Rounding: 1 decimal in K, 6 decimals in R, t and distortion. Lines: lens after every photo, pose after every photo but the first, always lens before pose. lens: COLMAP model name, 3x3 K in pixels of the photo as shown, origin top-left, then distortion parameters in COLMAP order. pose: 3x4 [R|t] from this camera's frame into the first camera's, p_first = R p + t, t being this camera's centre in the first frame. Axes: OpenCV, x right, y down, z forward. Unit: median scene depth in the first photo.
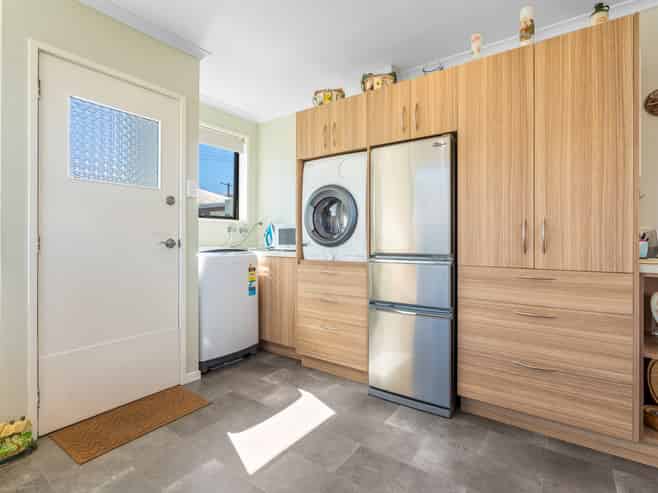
lens RADIAL K [[332.7, 0, 325.5], [0, 332.7, 239.6], [0, 0, 1]] dist [-0.001979, -0.000014]
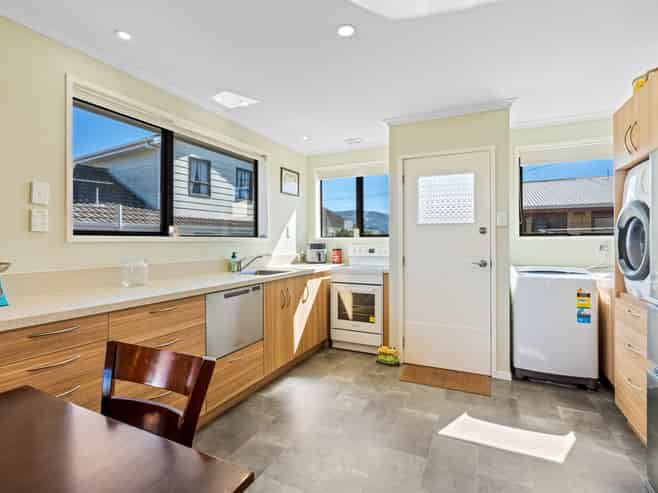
lens RADIAL K [[332.7, 0, 325.5], [0, 332.7, 239.6], [0, 0, 1]] dist [-0.001979, -0.000014]
pose [[0.179266, 0.000429, -0.983801, 0.668795], [0.008791, 0.999959, 0.002038, -0.086743], [0.983761, -0.009014, 0.179255, 0.156447]]
